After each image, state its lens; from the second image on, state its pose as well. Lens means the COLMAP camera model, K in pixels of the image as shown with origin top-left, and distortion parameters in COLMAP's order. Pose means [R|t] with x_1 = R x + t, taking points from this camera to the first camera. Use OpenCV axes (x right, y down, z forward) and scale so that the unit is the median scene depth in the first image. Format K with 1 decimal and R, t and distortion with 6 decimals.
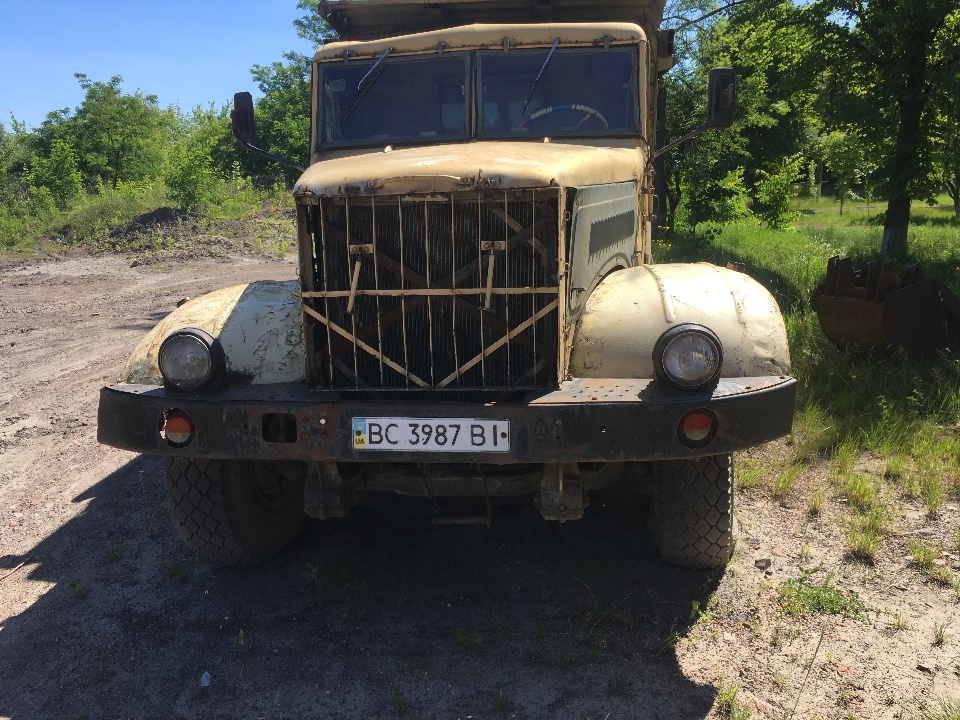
lens RADIAL K [[814.0, 0, 478.3], [0, 814.0, 355.1], [0, 0, 1]] dist [0.054402, -0.050696]
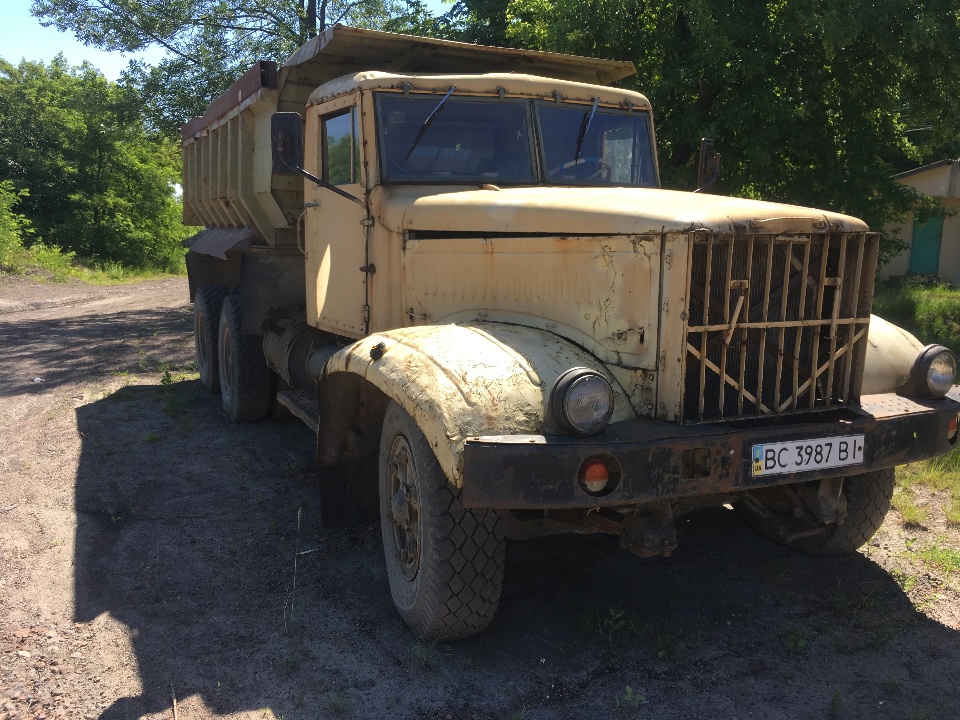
lens RADIAL K [[814.0, 0, 476.4], [0, 814.0, 358.4], [0, 0, 1]] dist [0.054402, -0.050696]
pose [[0.861330, -0.038213, 0.506607, -0.974343], [0.066462, 0.997073, -0.037790, -0.018028], [-0.503681, 0.066220, 0.861348, 0.270804]]
